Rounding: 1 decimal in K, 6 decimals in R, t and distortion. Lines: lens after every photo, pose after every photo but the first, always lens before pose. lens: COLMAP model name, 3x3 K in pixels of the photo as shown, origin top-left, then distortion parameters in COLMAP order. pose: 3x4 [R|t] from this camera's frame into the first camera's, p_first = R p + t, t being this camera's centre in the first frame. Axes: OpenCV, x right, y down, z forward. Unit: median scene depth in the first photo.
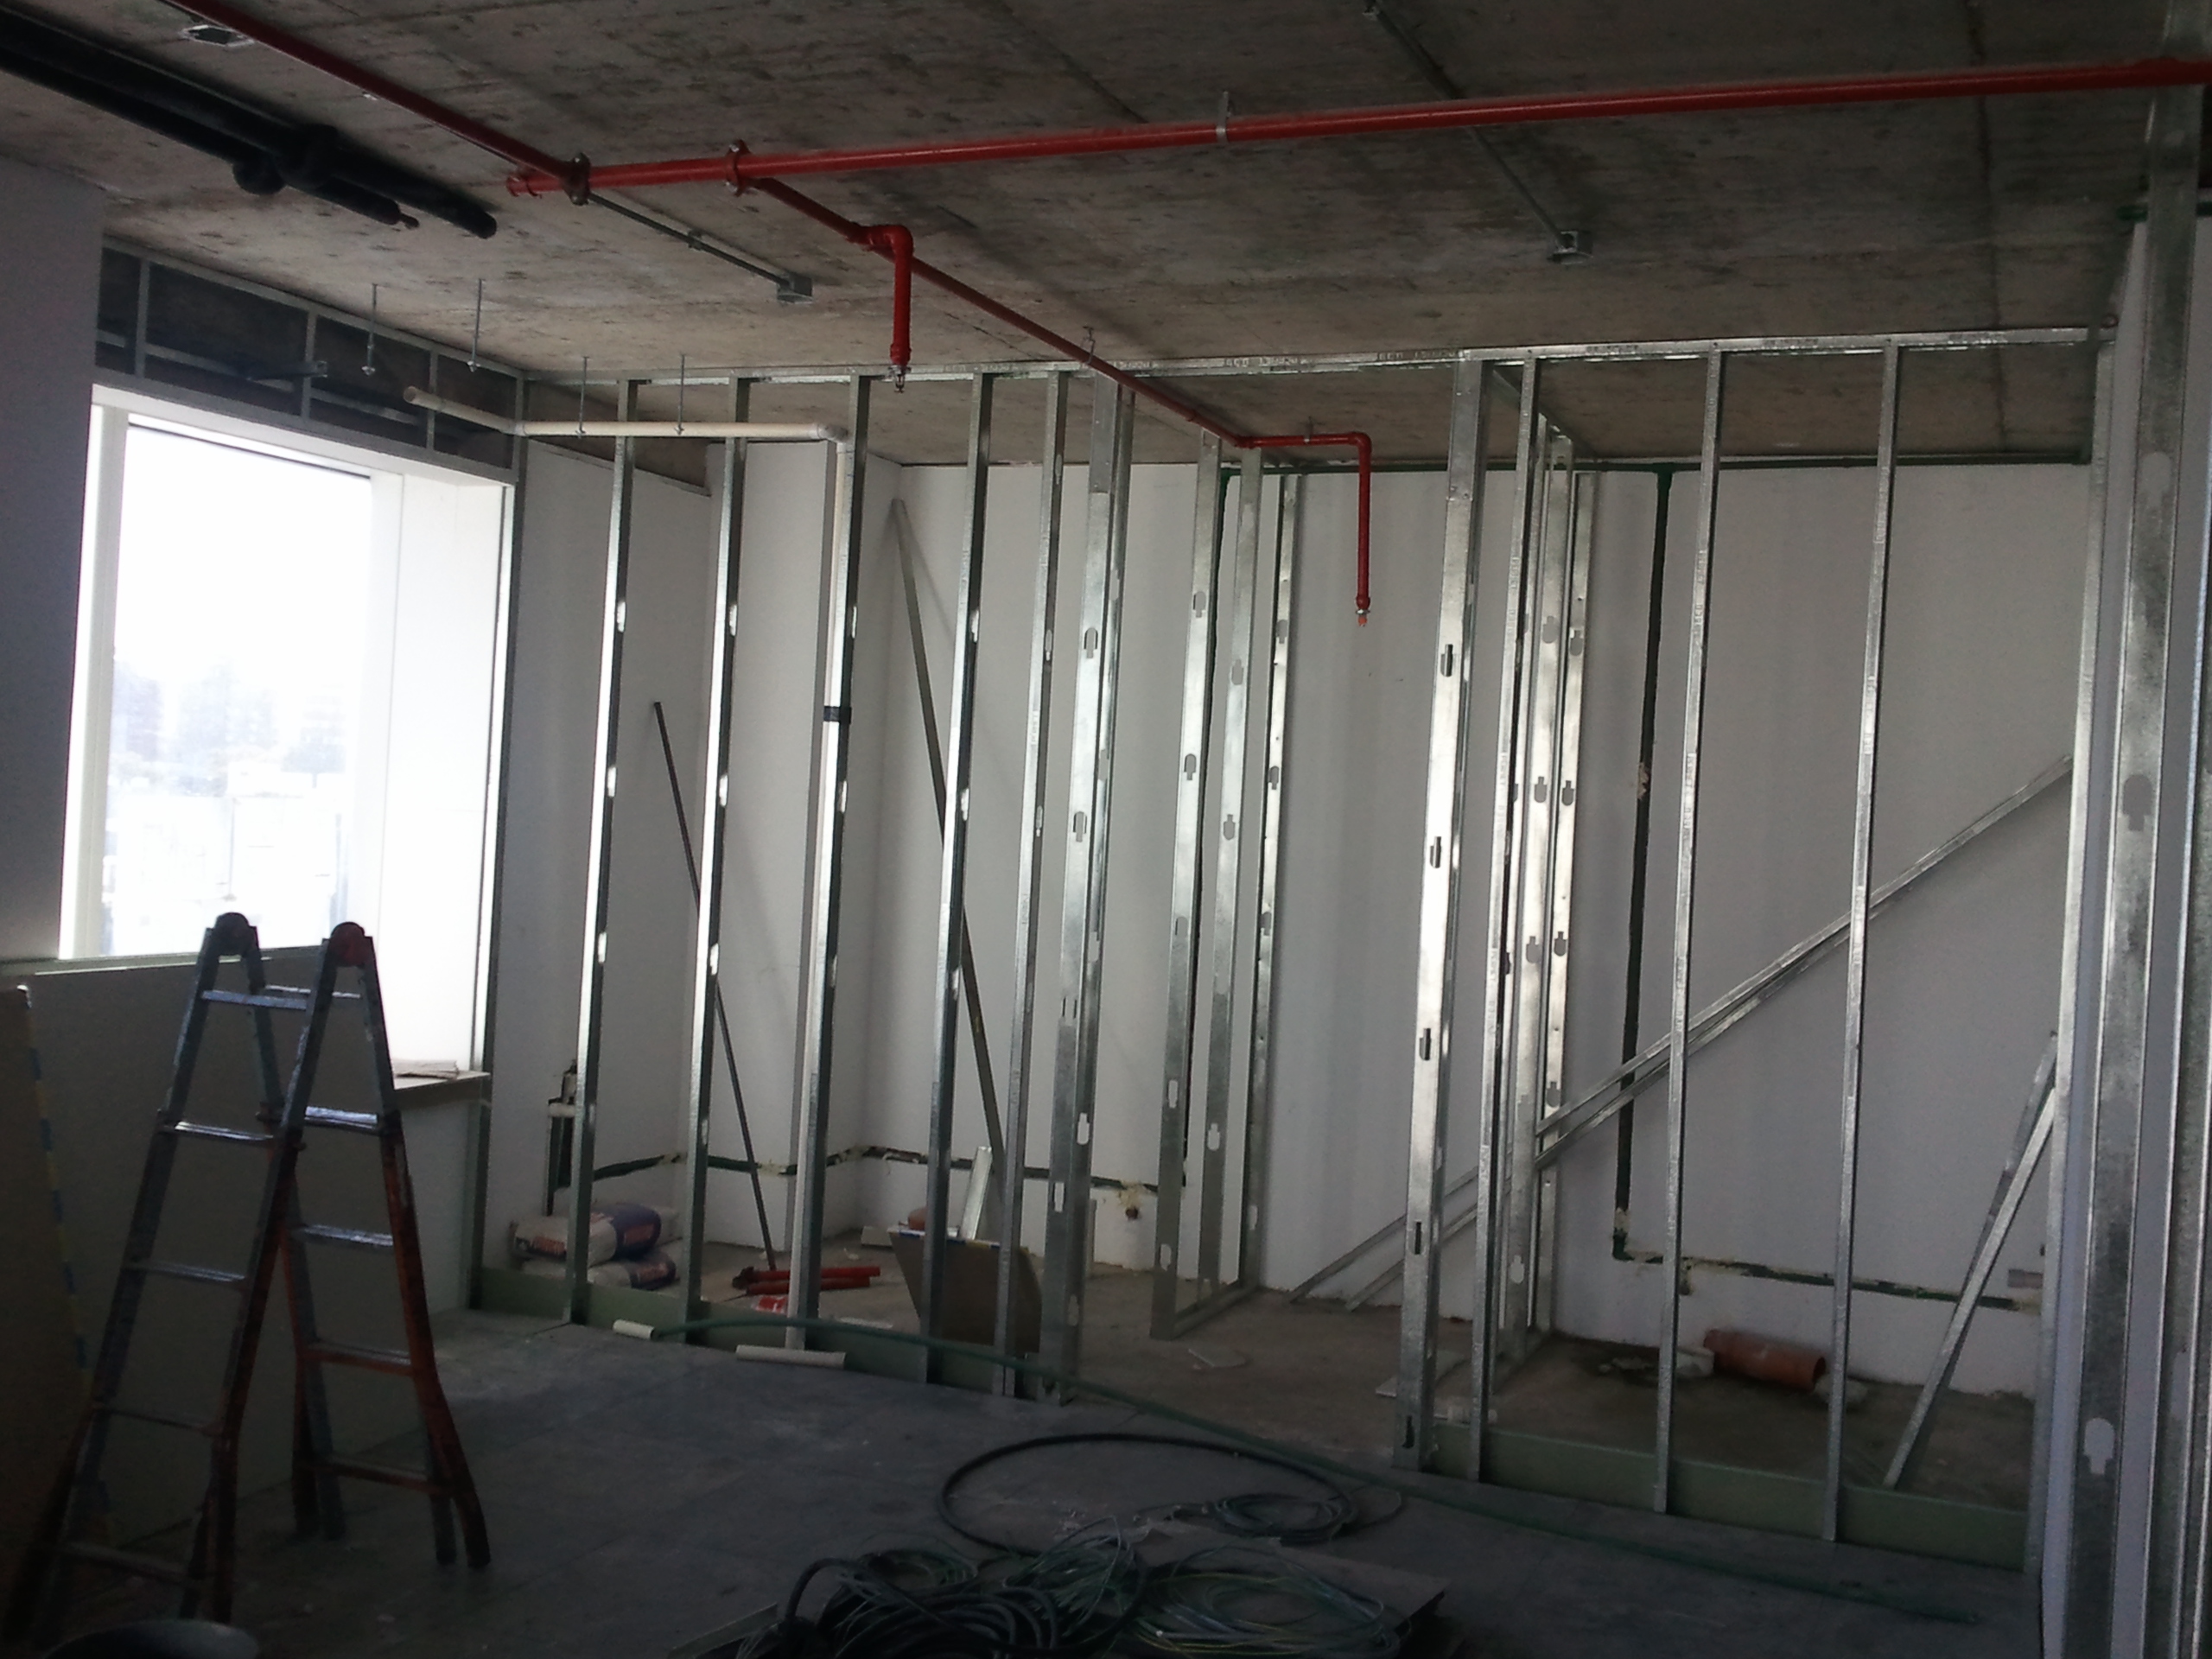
lens RADIAL K [[2191.7, 0, 1106.0], [0, 2191.7, 829.5], [0, 0, 1]] dist [0.108202, -0.256942]
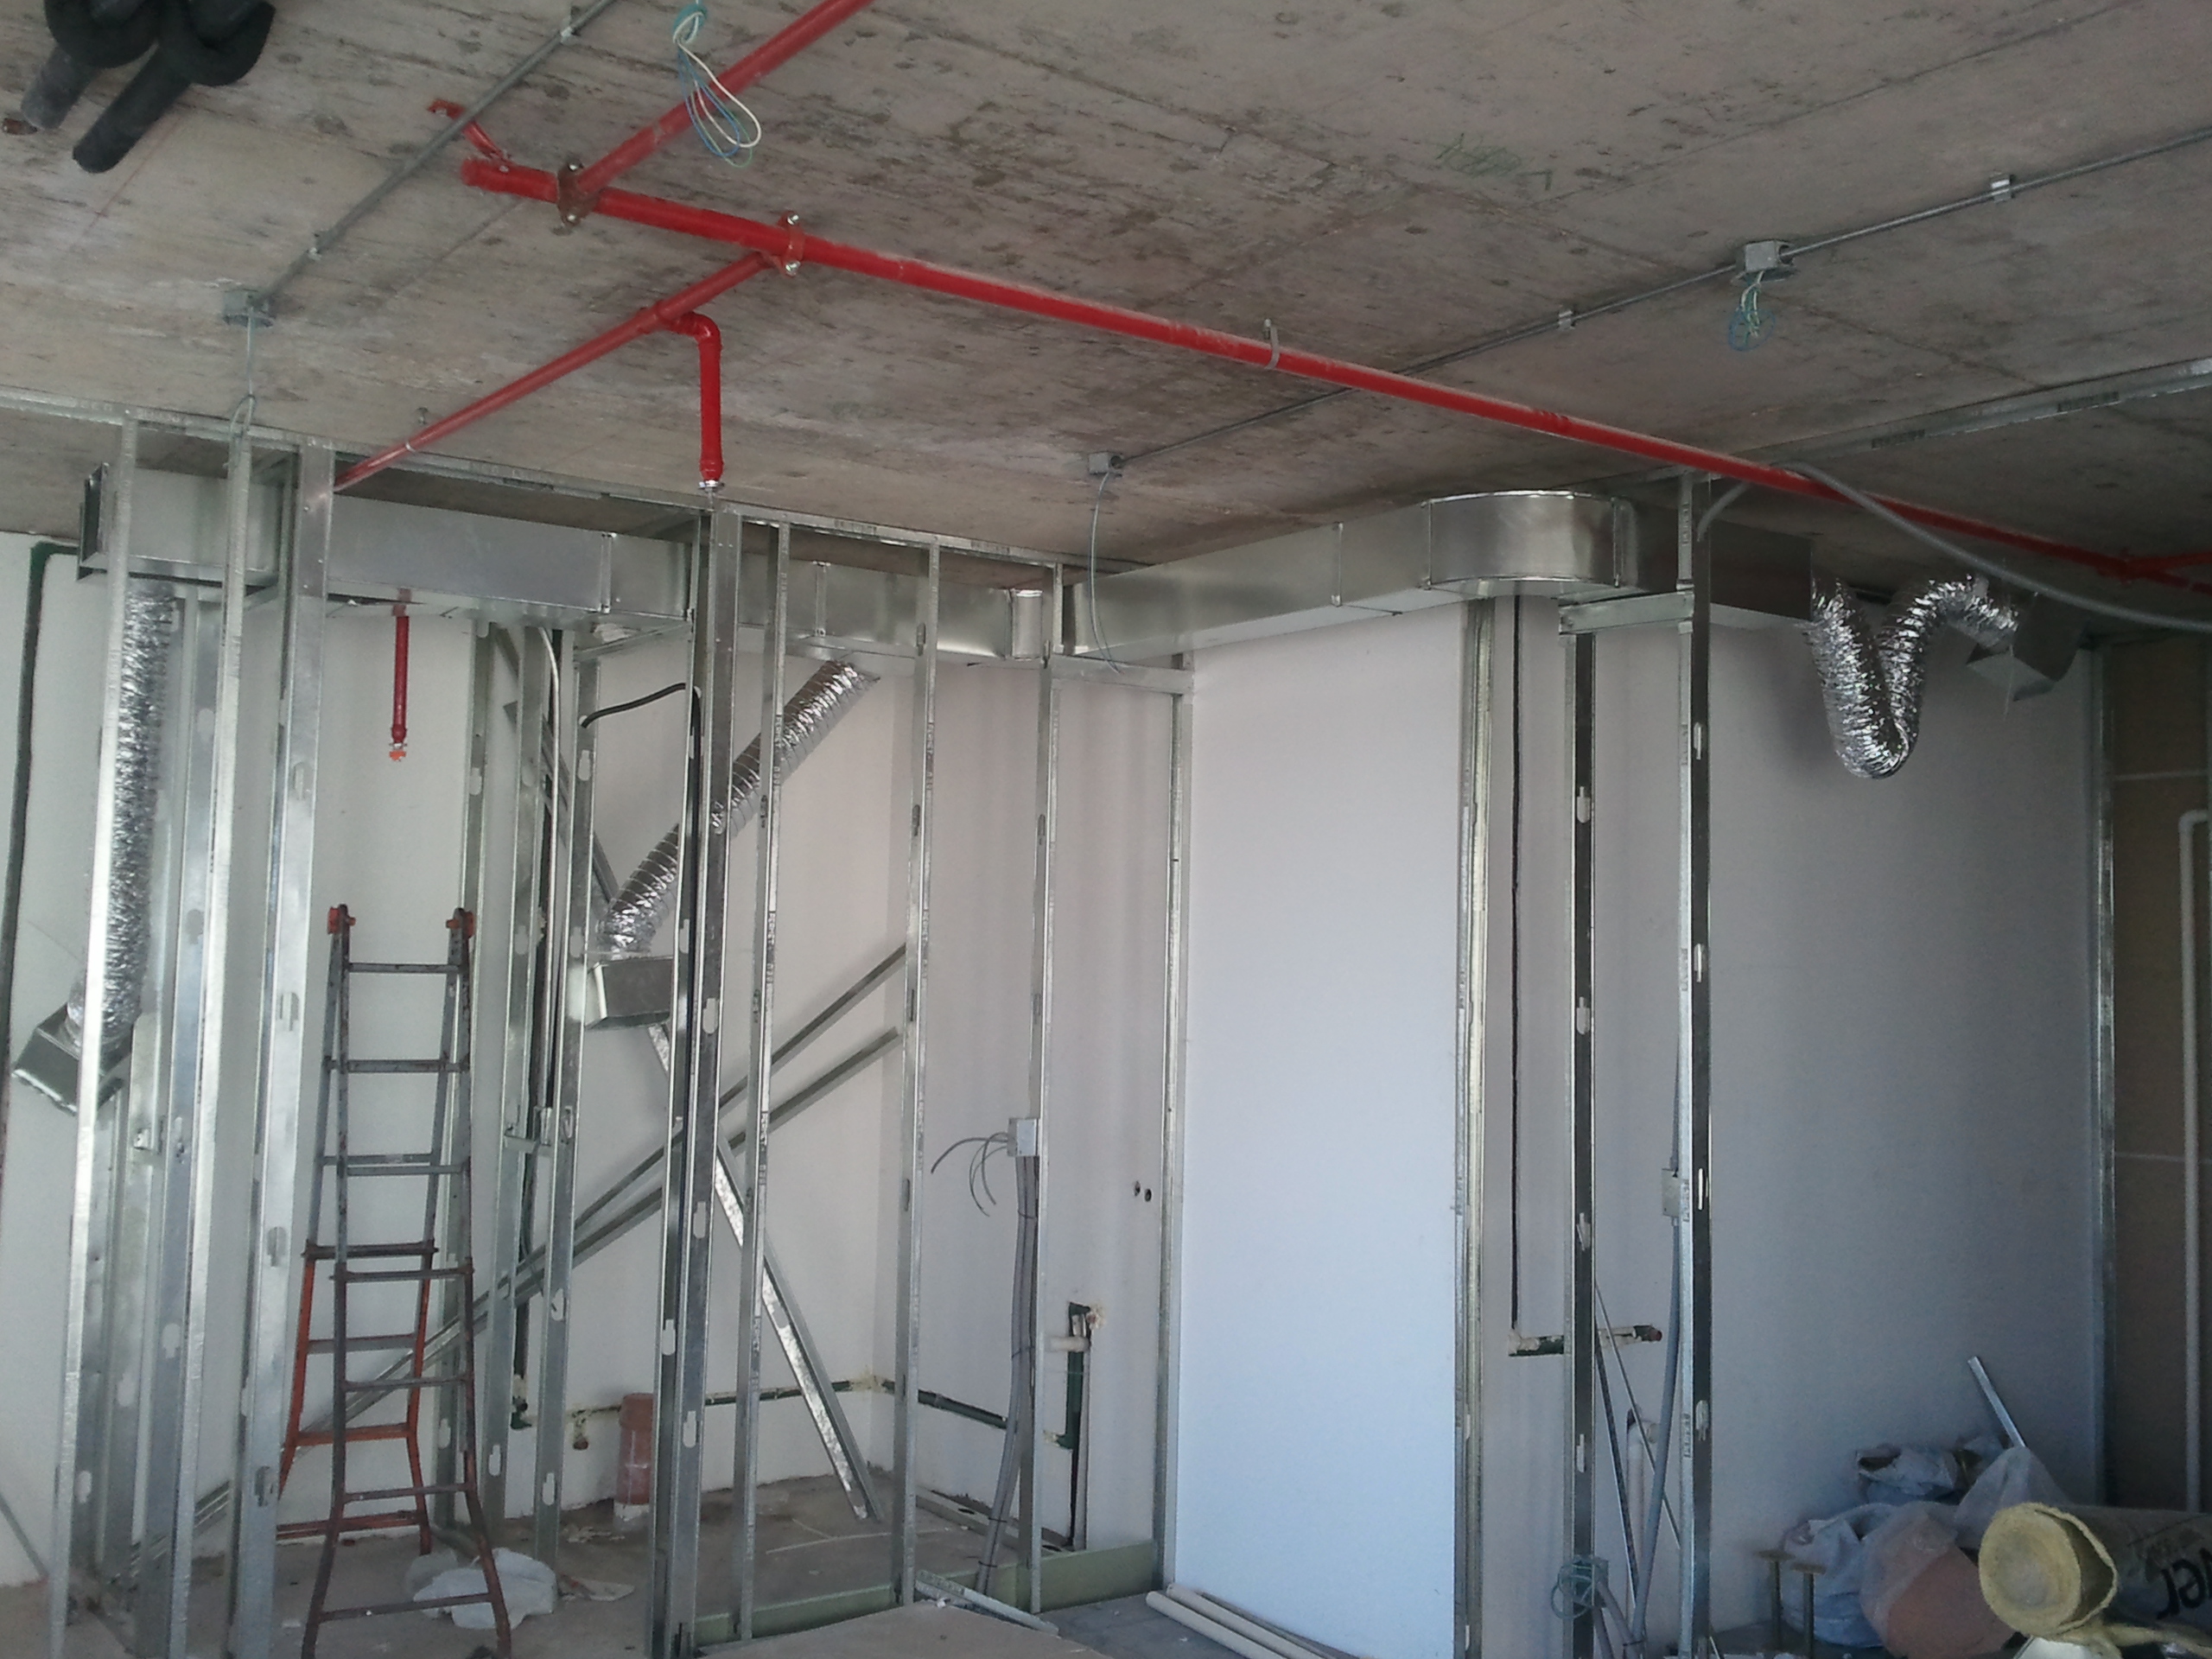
lens RADIAL K [[2191.7, 0, 1106.0], [0, 2191.7, 829.5], [0, 0, 1]] dist [0.108202, -0.256942]
pose [[0.532622, 0.021669, 0.846076, -0.774225], [0.021147, 0.999019, -0.038898, -0.035459], [-0.846089, 0.038610, 0.531642, 0.429663]]
